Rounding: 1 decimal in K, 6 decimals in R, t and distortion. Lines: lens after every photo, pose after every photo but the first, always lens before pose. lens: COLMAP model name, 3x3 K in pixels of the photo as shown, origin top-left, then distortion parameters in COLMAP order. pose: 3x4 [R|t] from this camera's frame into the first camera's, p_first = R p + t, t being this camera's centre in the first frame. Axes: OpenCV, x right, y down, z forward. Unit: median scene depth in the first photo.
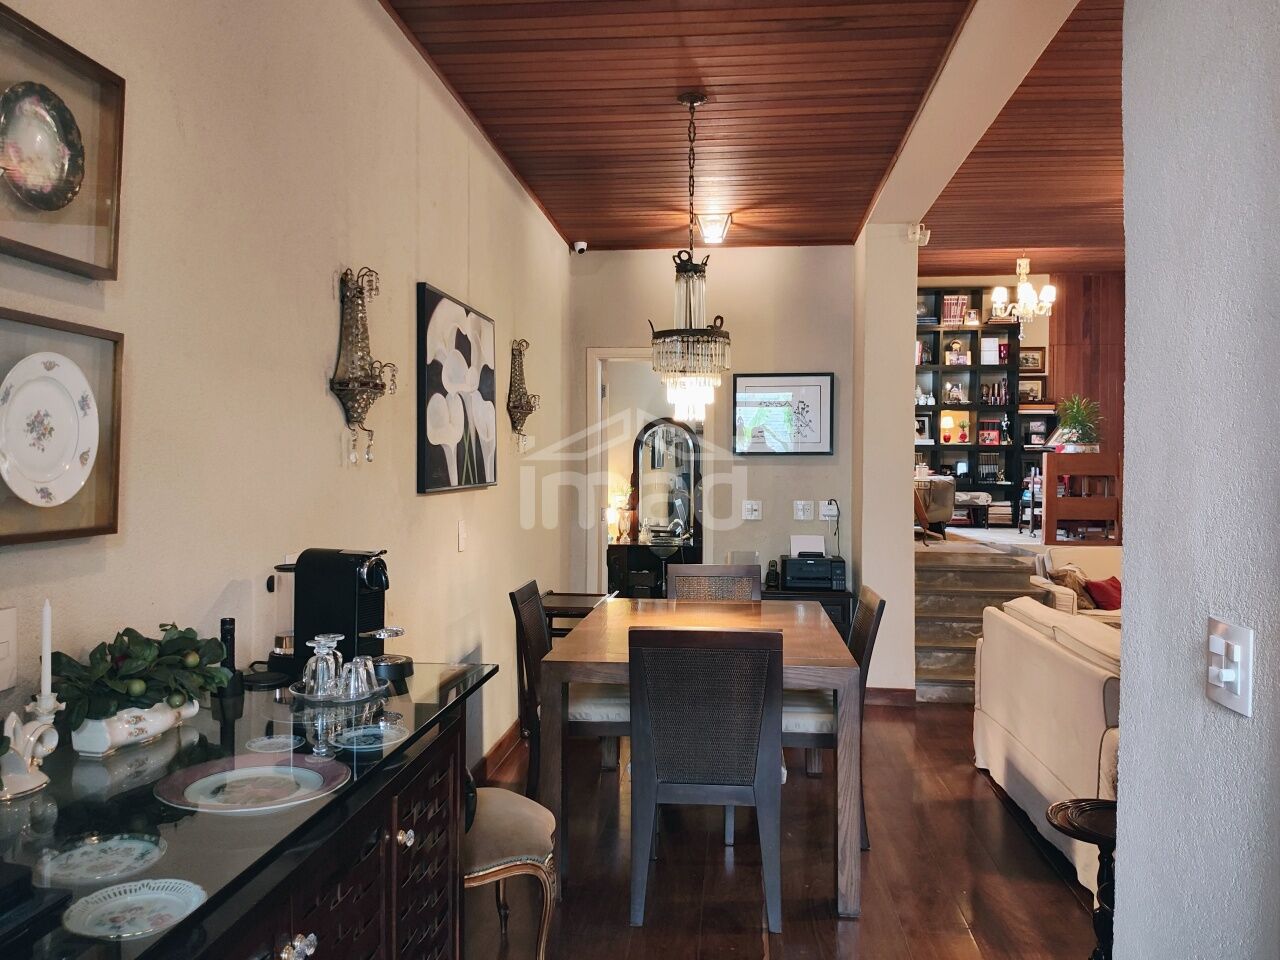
lens RADIAL K [[944.6, 0, 633.5], [0, 944.6, 478.5], [0, 0, 1]] dist [-0.018777, -0.016607]
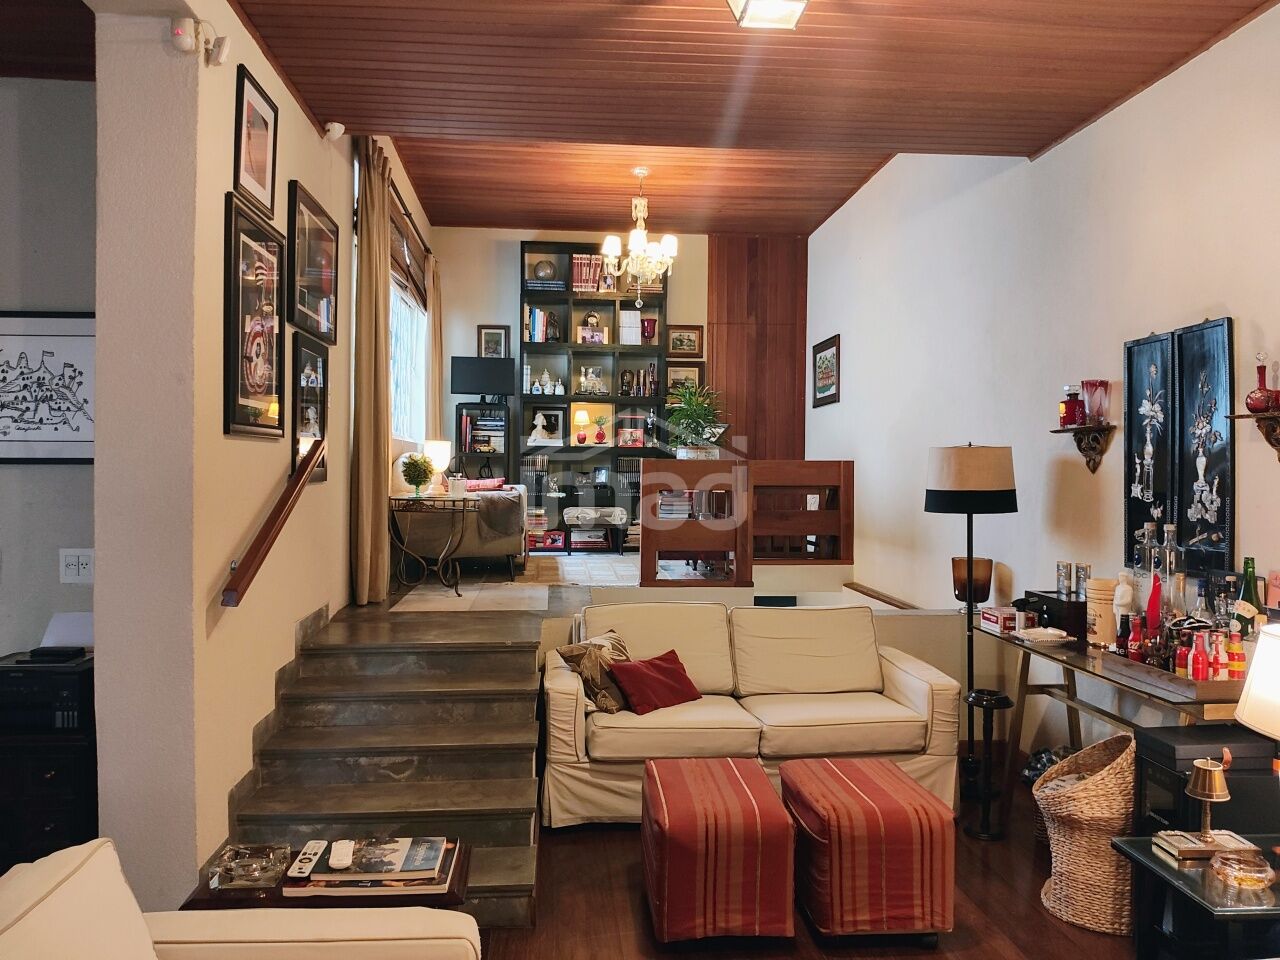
lens RADIAL K [[944.6, 0, 645.2], [0, 944.6, 475.0], [0, 0, 1]] dist [-0.018777, -0.016607]
pose [[0.976521, 0.005703, 0.215347, 0.220192], [-0.005371, 0.999983, -0.002127, -0.010964], [-0.215355, 0.000921, 0.976535, 0.228935]]
